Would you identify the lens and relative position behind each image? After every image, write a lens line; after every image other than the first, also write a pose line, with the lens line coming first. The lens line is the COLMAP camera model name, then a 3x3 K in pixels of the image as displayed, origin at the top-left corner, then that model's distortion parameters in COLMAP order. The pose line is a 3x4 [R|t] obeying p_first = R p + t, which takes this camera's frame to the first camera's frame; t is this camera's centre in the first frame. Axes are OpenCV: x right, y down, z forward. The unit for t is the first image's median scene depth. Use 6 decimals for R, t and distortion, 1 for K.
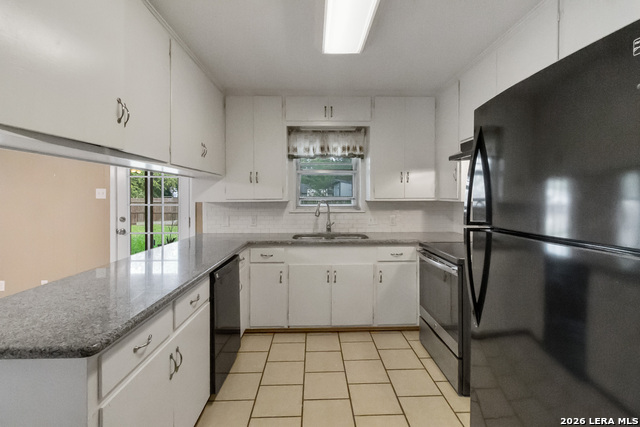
lens RADIAL K [[299.4, 0, 323.0], [0, 299.4, 199.7], [0, 0, 1]] dist [0.000494, -0.000268]
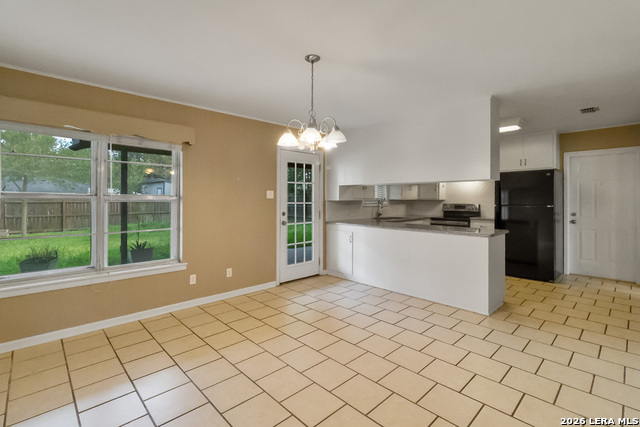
lens RADIAL K [[299.4, 0, 323.0], [0, 299.4, 199.7], [0, 0, 1]] dist [0.000494, -0.000268]
pose [[0.740581, -0.001649, 0.671965, -1.442882], [0.004240, 0.999989, -0.002219, 0.005970], [-0.671954, 0.004493, 0.740579, -0.112610]]
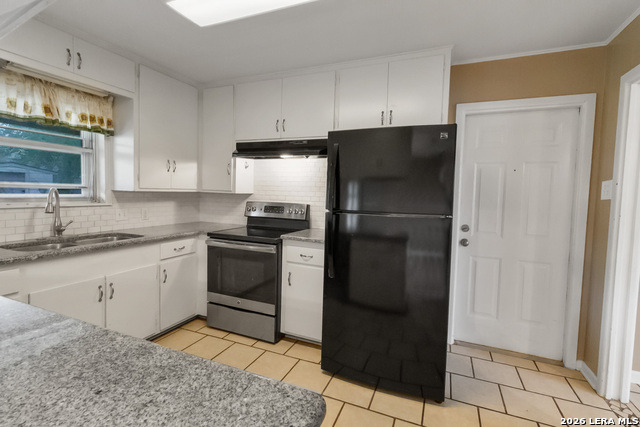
lens RADIAL K [[286.9, 0, 324.5], [0, 286.9, 209.2], [0, 0, 1]] dist [-0.000918, -0.000429]
pose [[0.415673, -0.039003, 0.908678, -0.322621], [-0.020860, 0.998408, 0.052397, 0.001606], [-0.909275, -0.040735, 0.414198, 0.182931]]
